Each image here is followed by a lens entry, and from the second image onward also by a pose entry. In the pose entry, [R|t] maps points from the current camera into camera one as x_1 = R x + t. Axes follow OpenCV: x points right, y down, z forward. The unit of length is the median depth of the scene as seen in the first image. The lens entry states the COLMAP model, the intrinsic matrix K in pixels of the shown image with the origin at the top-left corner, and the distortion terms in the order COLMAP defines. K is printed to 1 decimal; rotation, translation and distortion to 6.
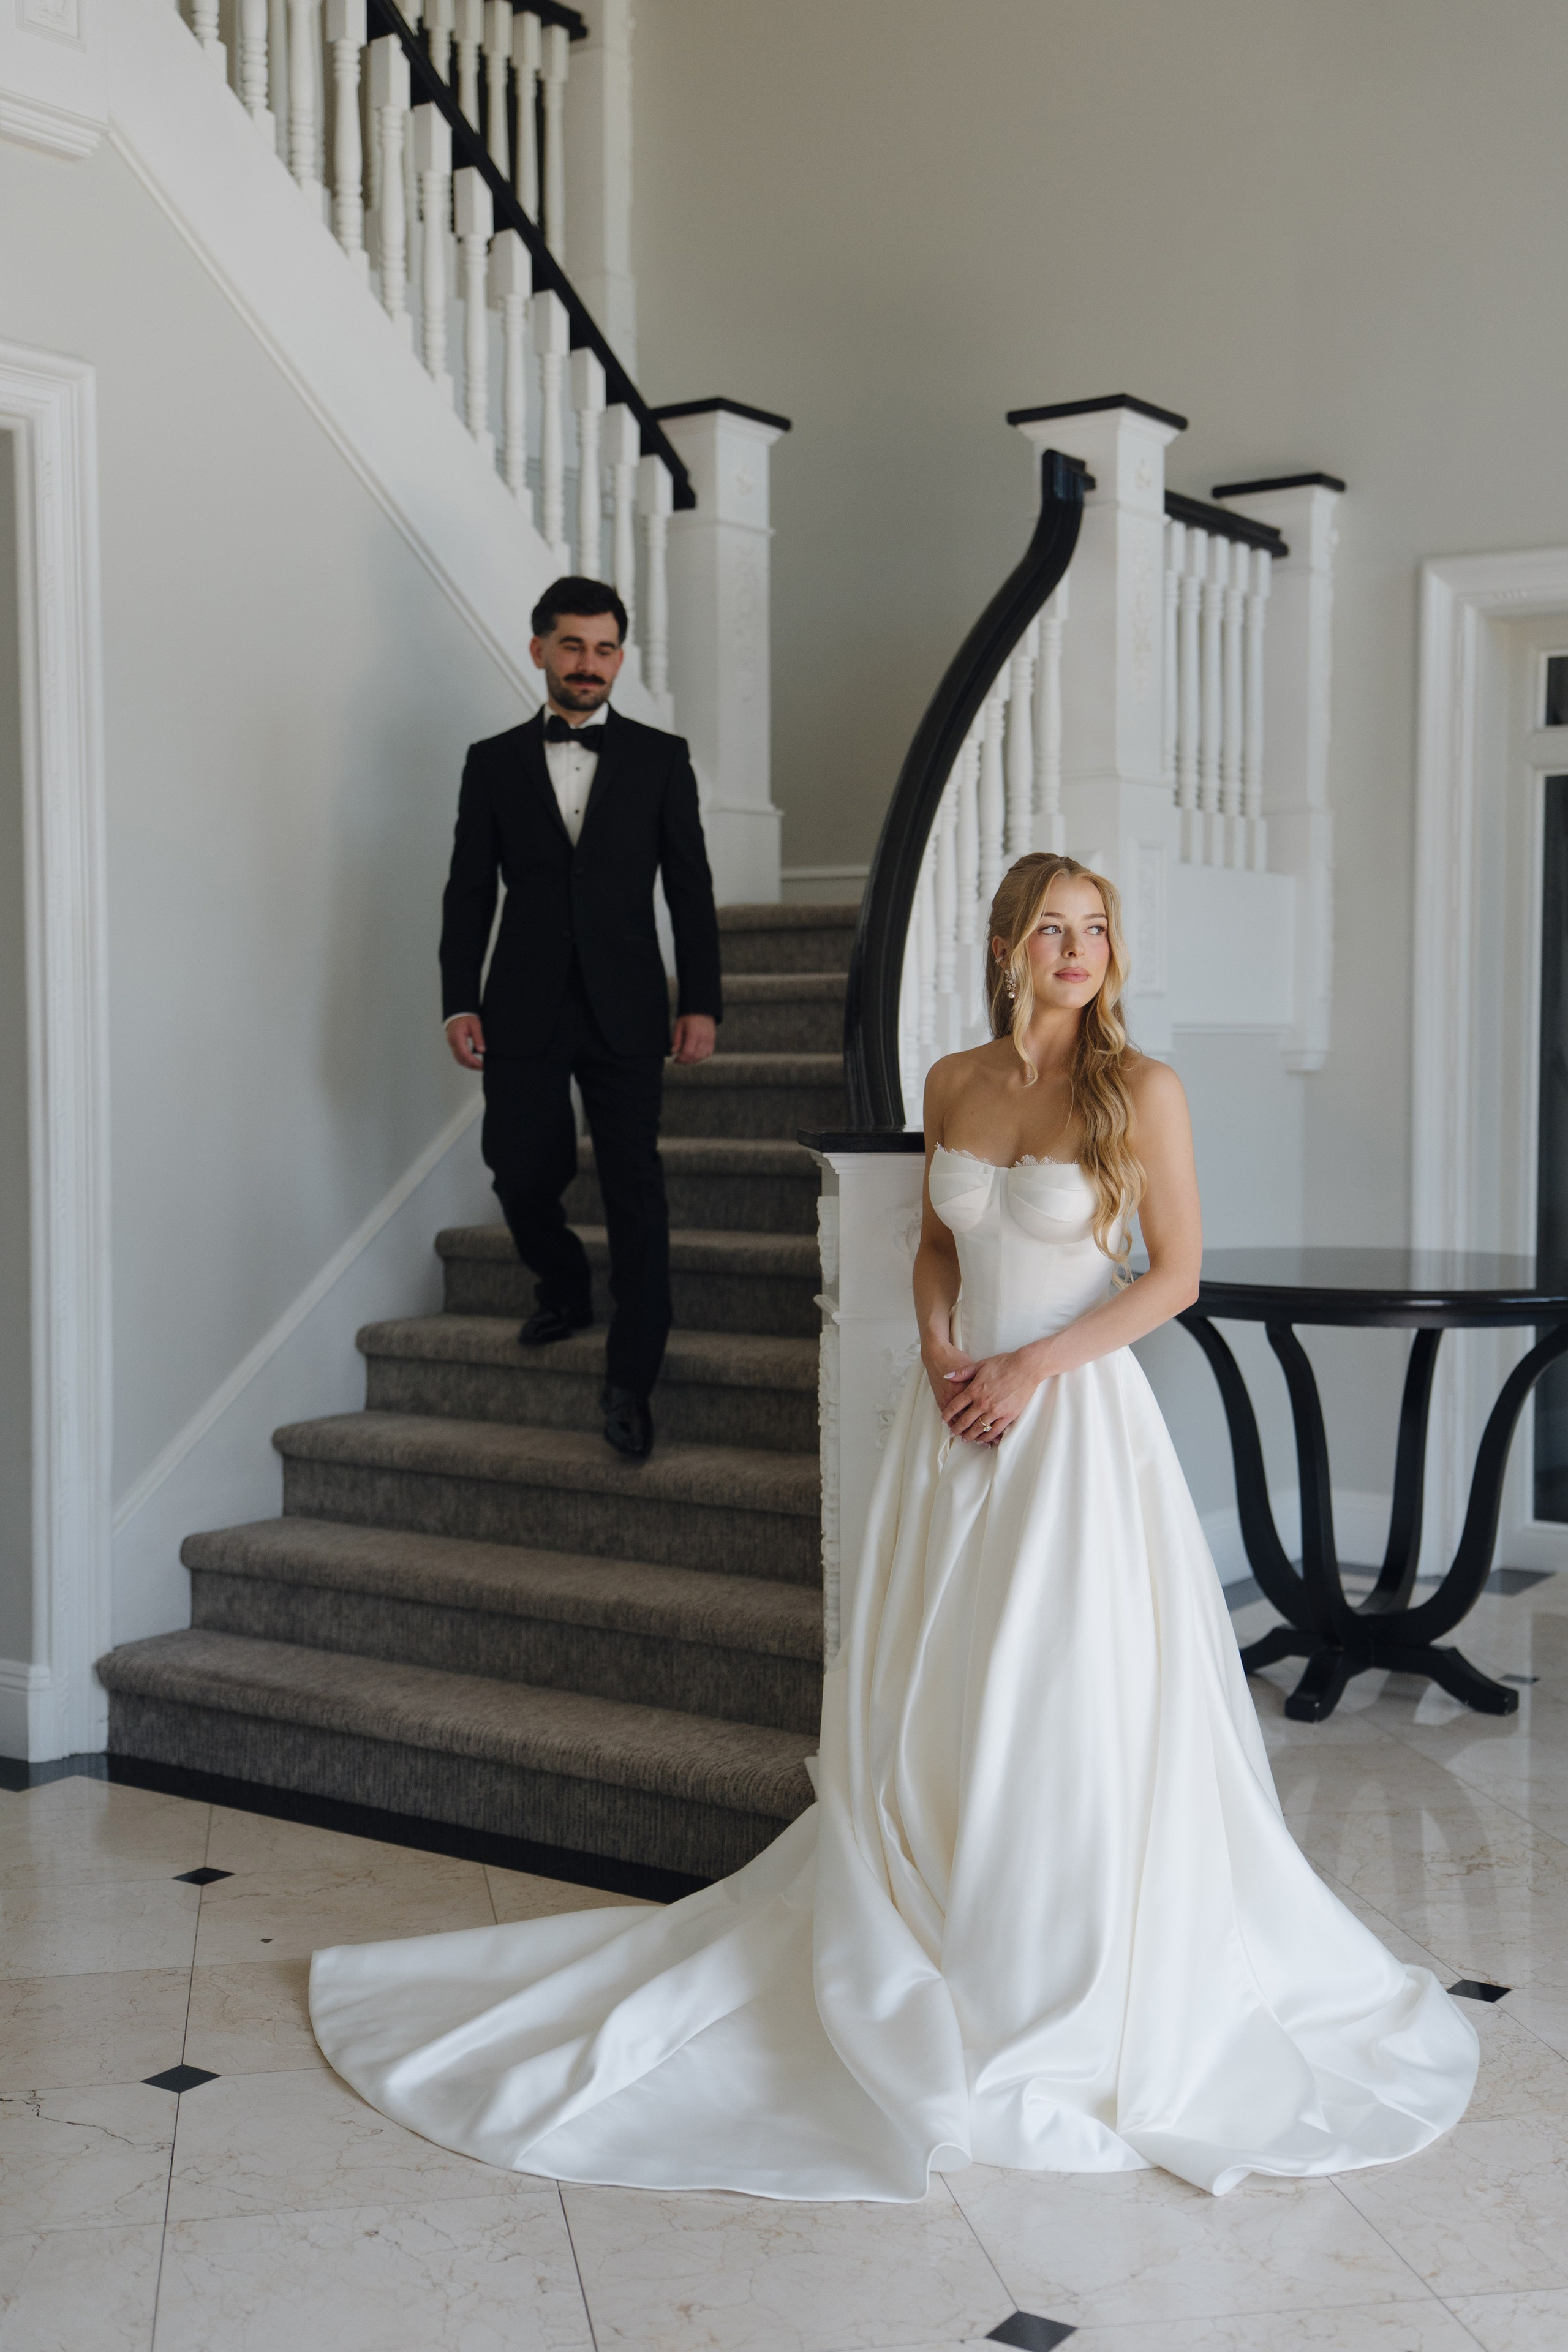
lens RADIAL K [[2718.3, 0, 784.0], [0, 2718.3, 1176.0], [0, 0, 1]] dist [0.145280, -0.356034]
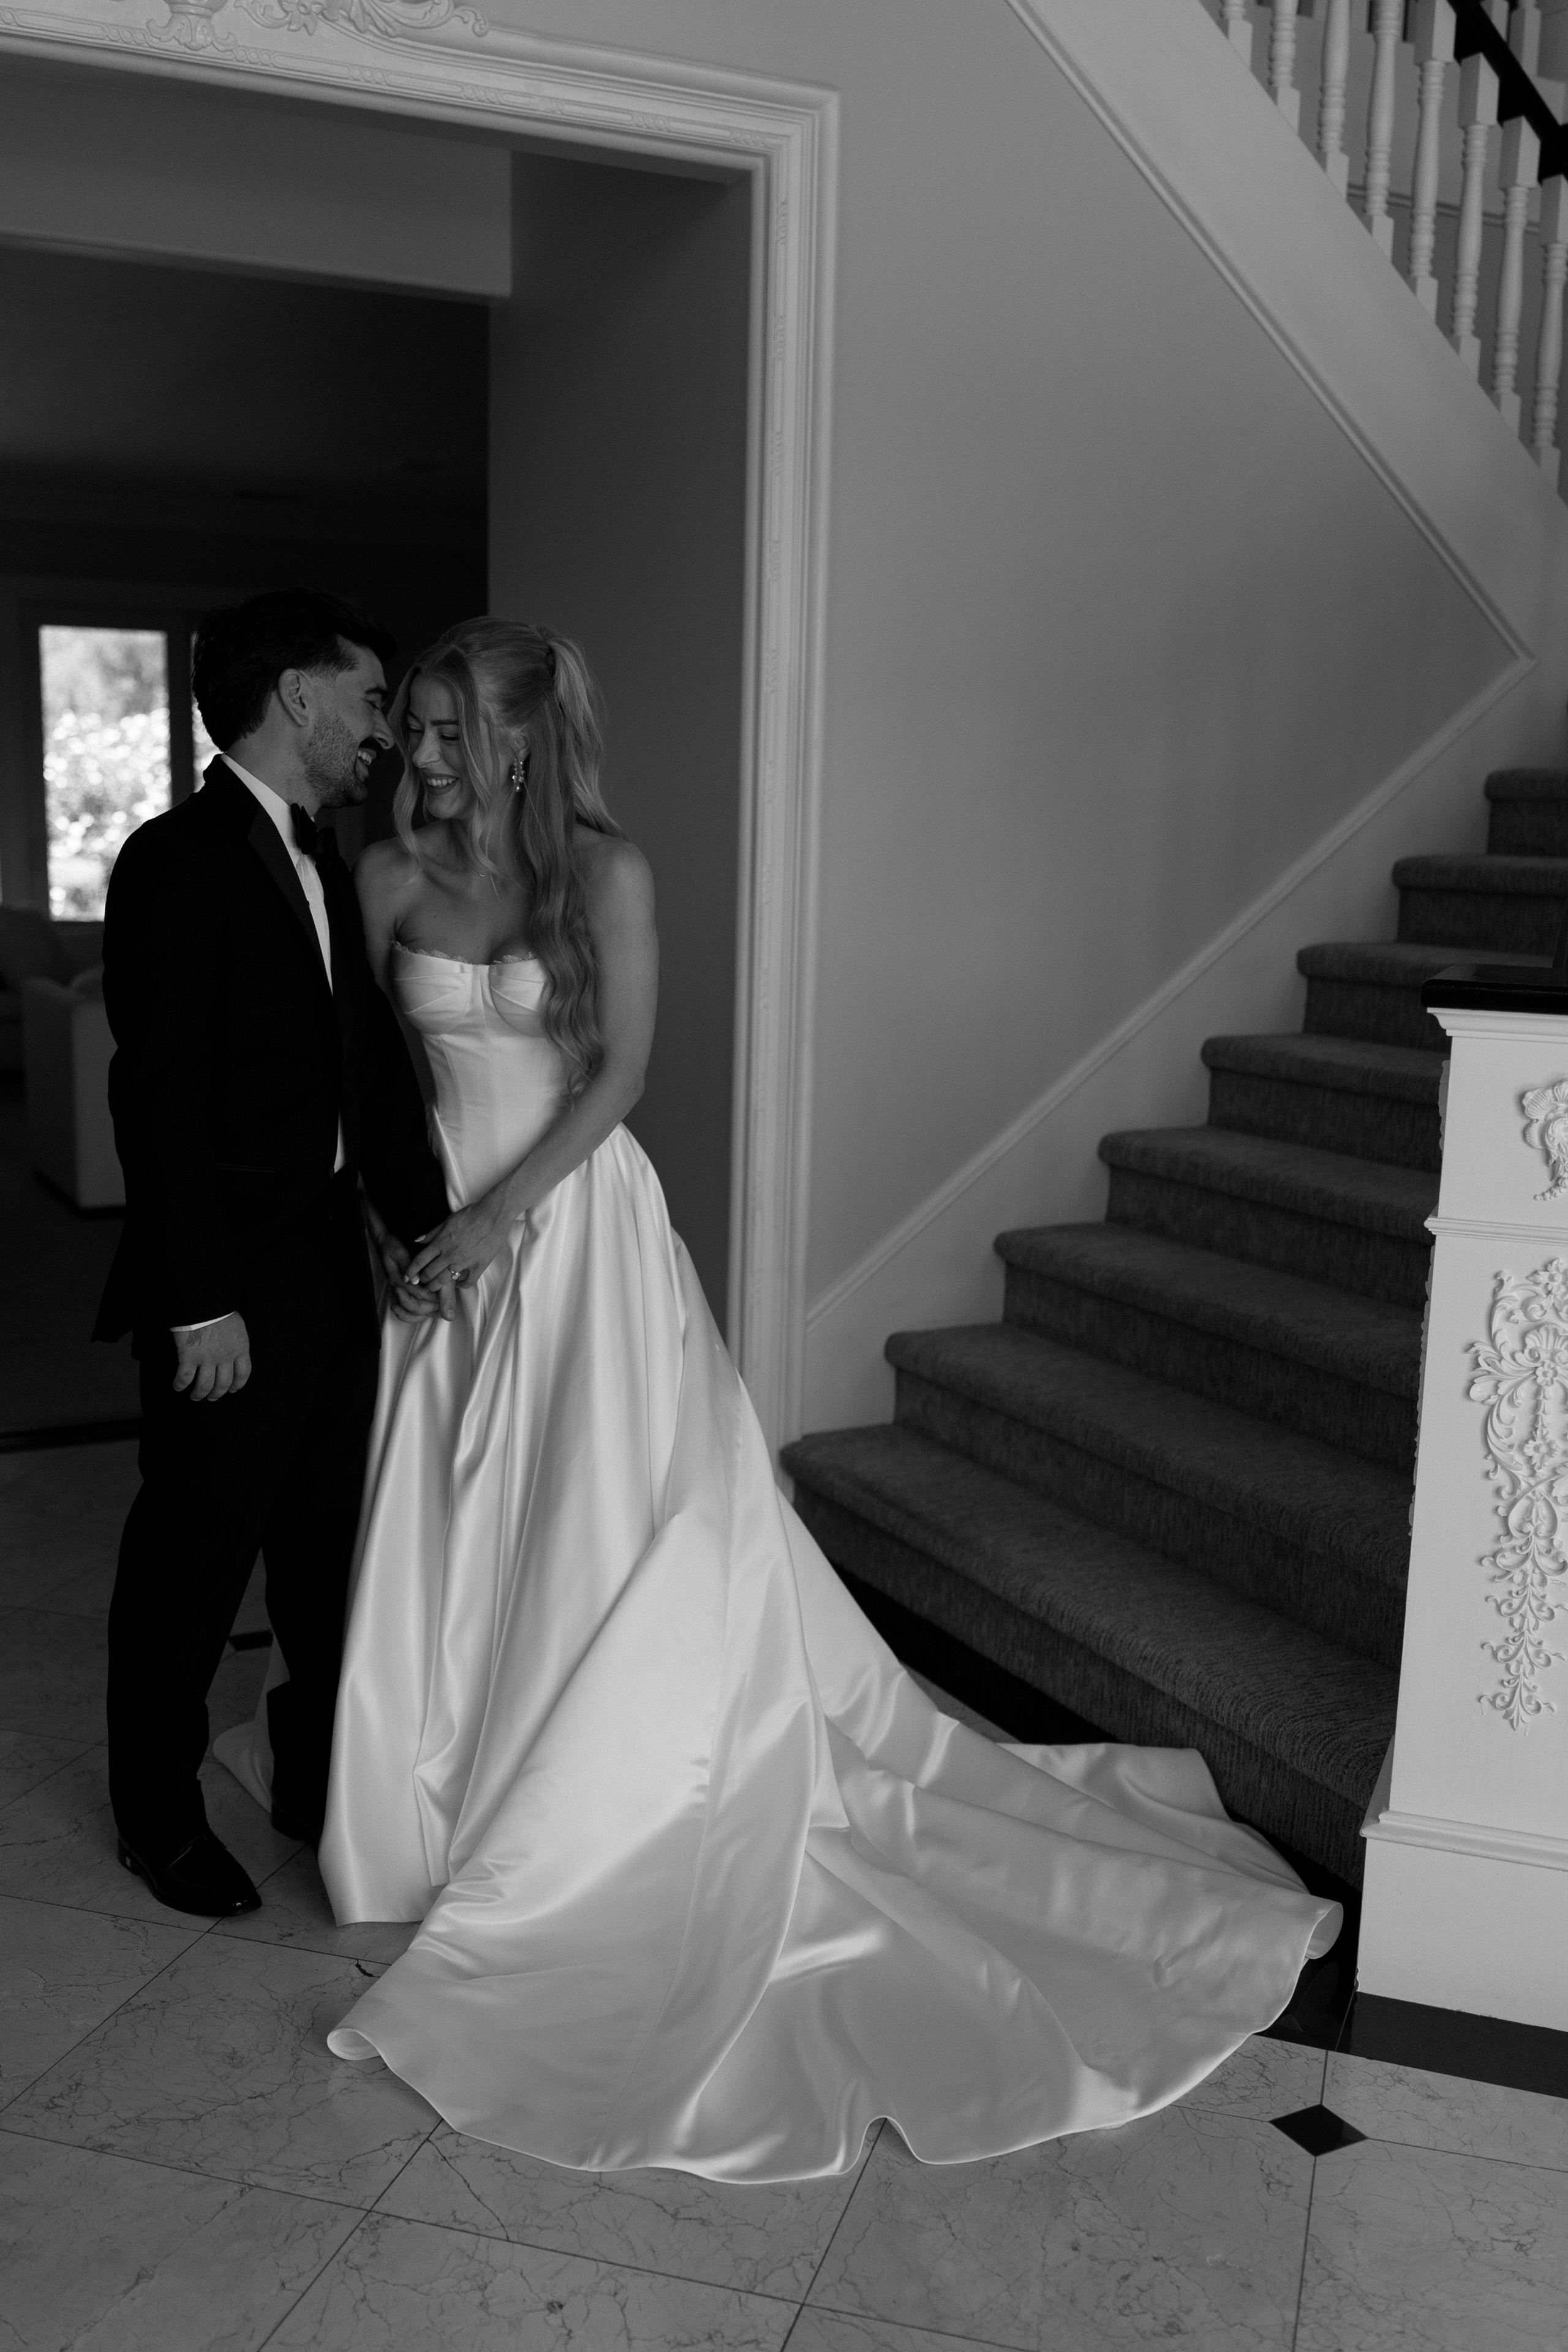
lens RADIAL K [[2229.5, 0, 789.7], [0, 2229.5, 1237.2], [0, 0, 1]] dist [-0.022406, -0.022204]
pose [[0.895621, 0.109799, -0.431054, 0.097625], [-0.050683, 0.987935, 0.146344, -0.020350], [0.441921, -0.109222, 0.890380, 0.281063]]
